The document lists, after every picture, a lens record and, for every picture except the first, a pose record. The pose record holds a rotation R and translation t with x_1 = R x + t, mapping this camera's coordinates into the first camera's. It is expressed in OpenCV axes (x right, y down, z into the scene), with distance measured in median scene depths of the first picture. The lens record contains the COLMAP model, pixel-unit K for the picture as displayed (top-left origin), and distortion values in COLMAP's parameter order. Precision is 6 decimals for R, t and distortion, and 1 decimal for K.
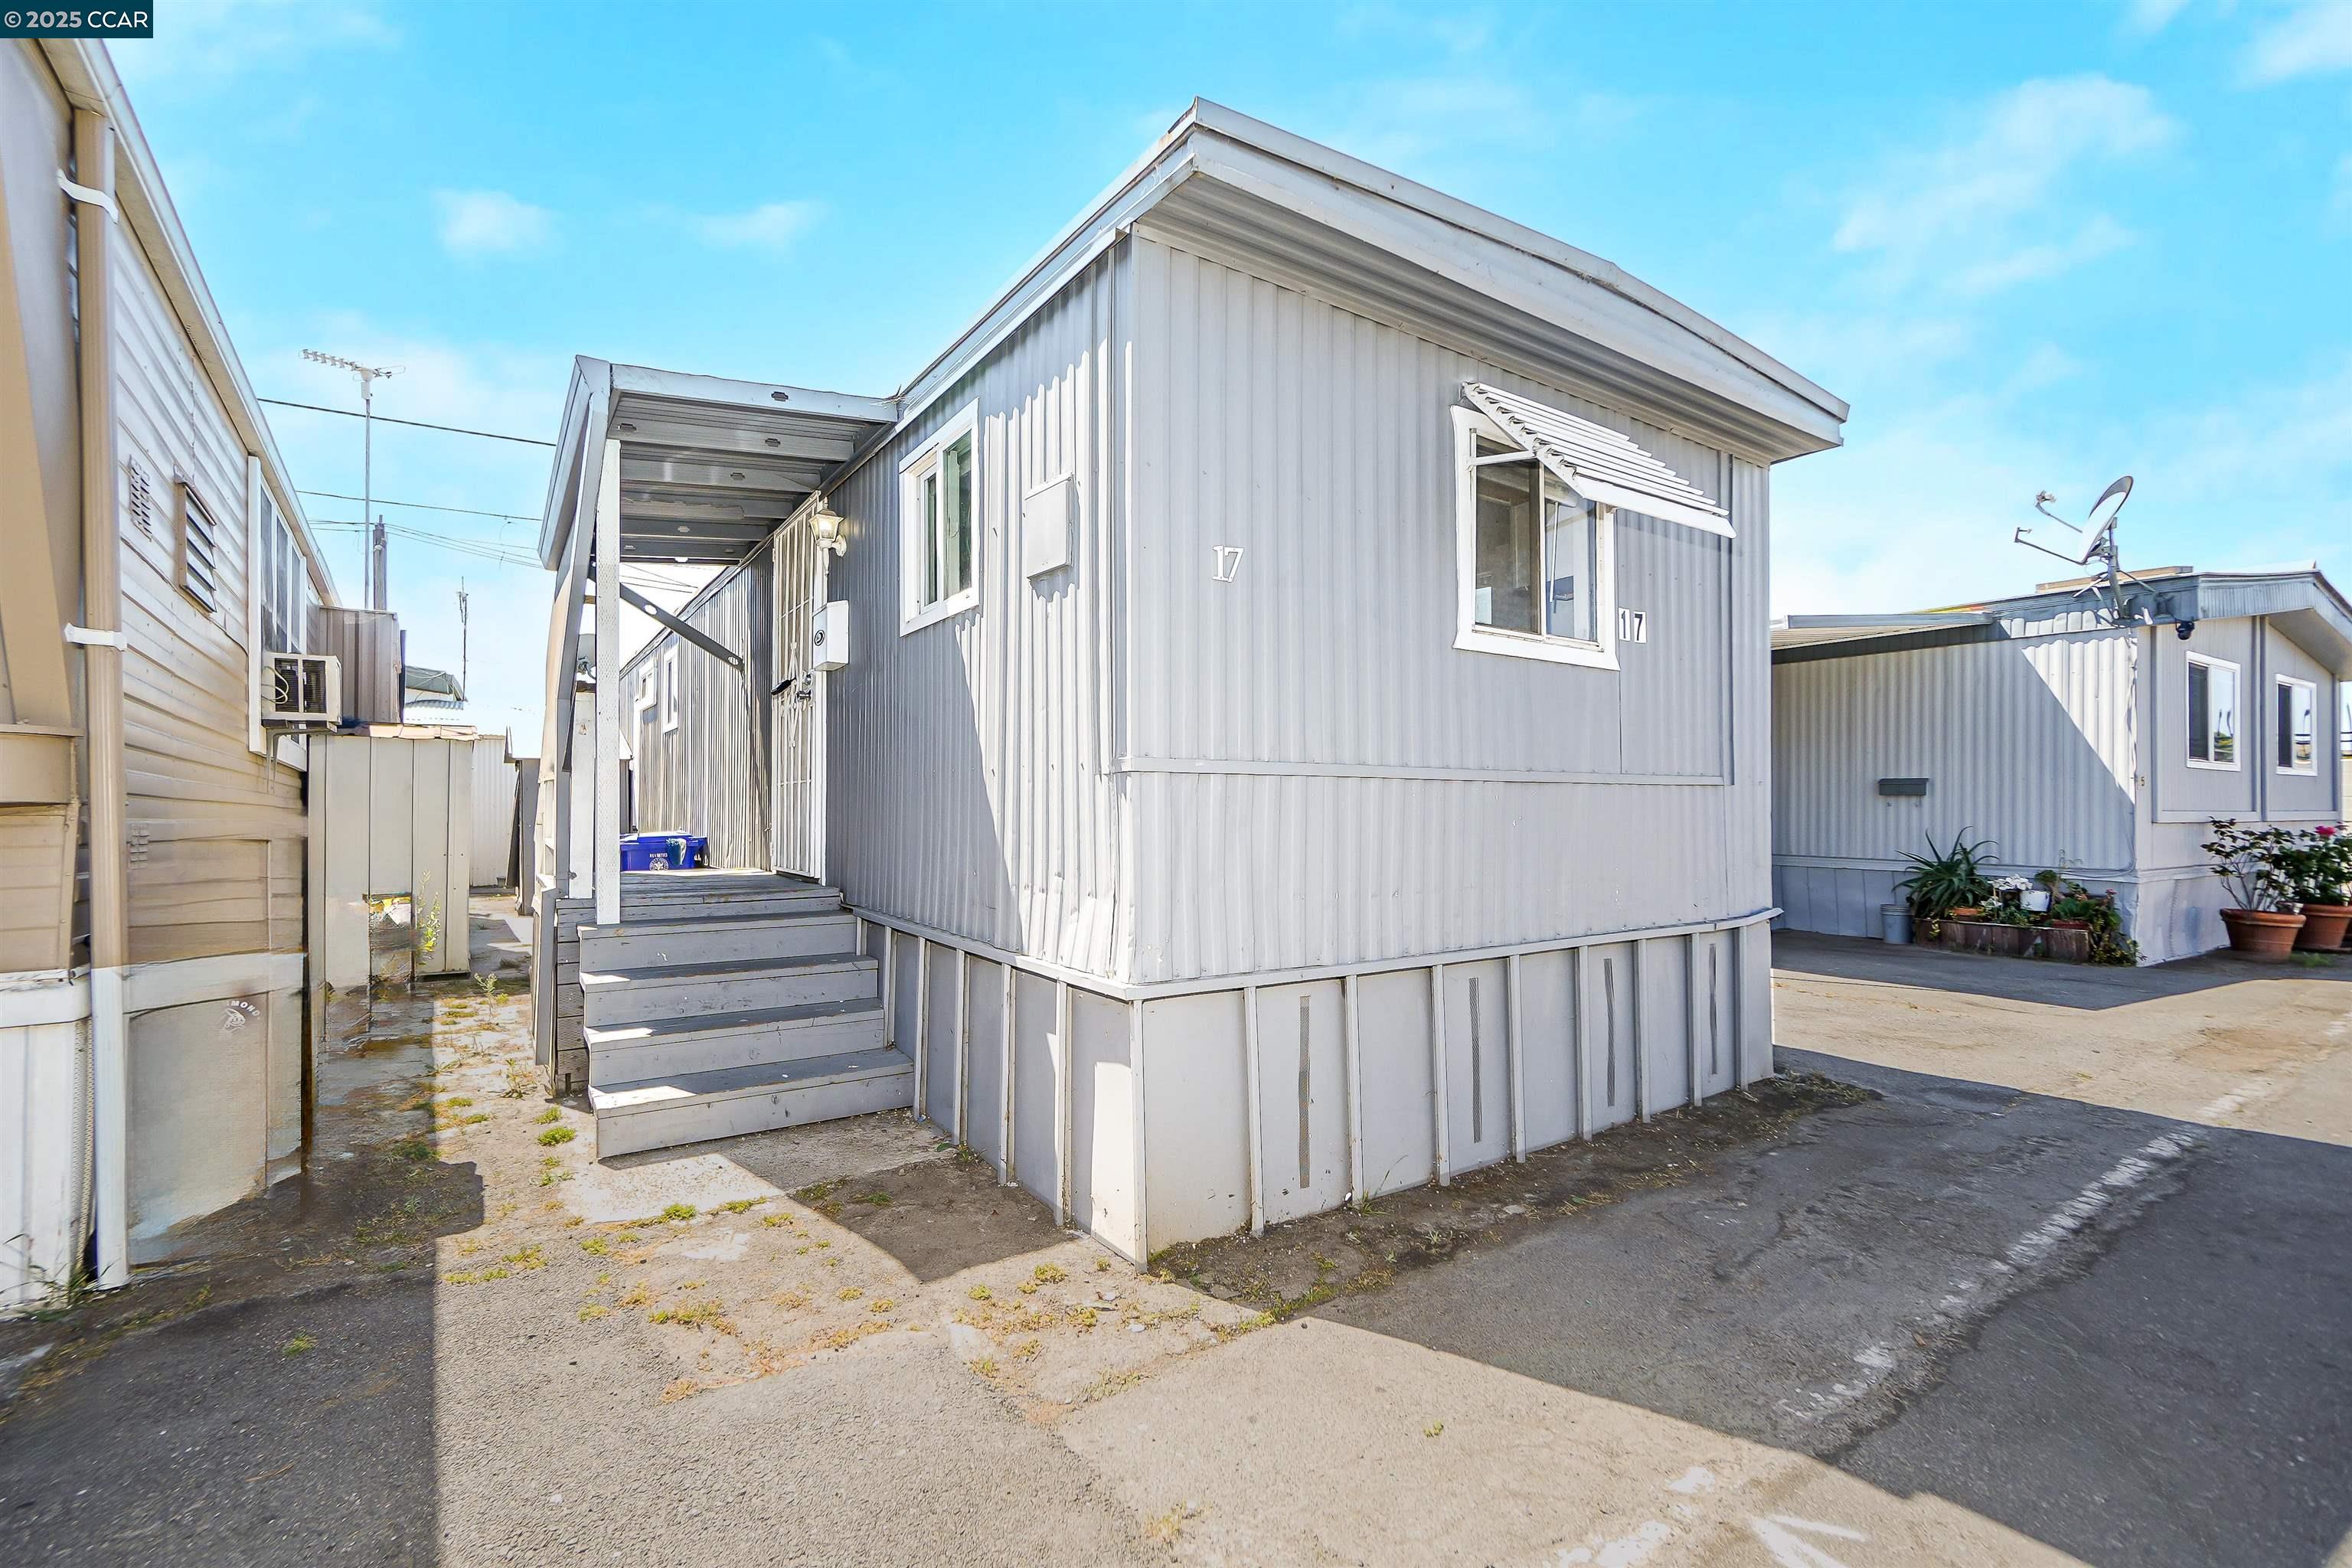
lens RADIAL K [[1038.7, 0, 1200.8], [0, 1038.7, 786.6], [0, 0, 1]] dist [-0.002876, 0.001730]
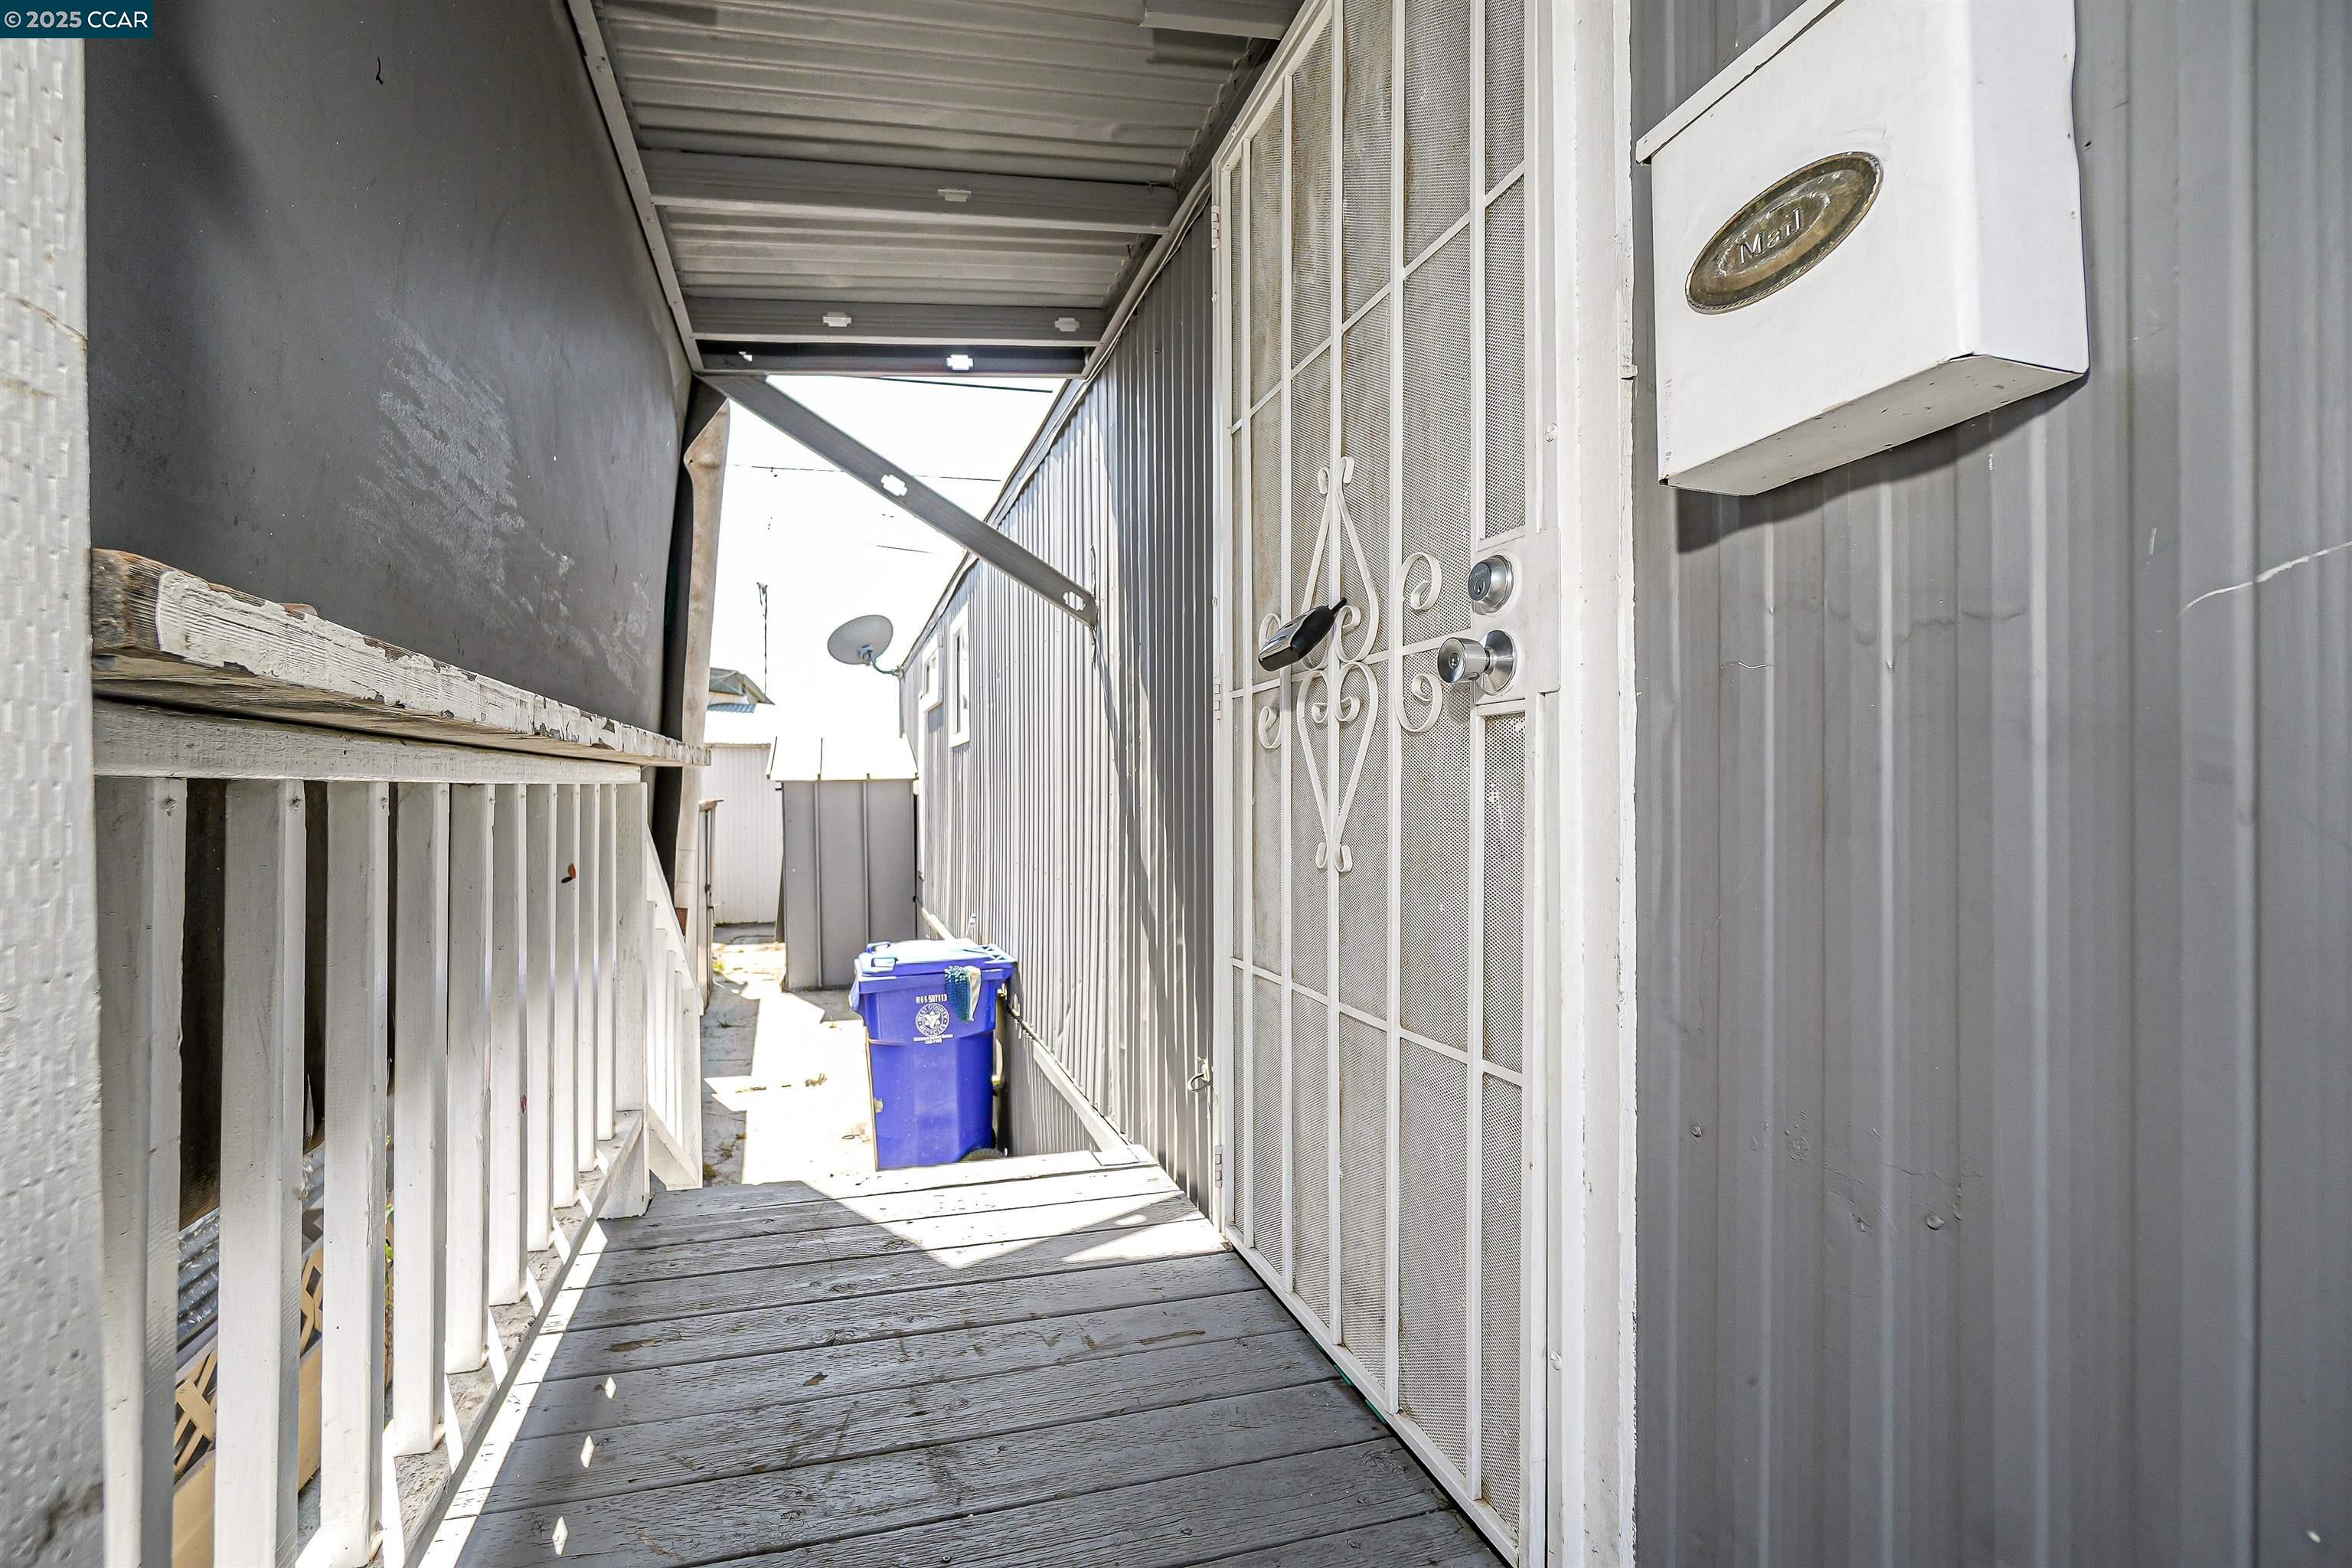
lens RADIAL K [[1038.7, 0, 1181.0], [0, 1038.7, 782.0], [0, 0, 1]] dist [-0.002876, 0.001730]
pose [[0.961616, -0.004594, -0.274359, -0.248714], [0.007665, 0.999919, 0.010123, -0.043537], [0.274290, -0.011837, 0.961574, 0.512804]]
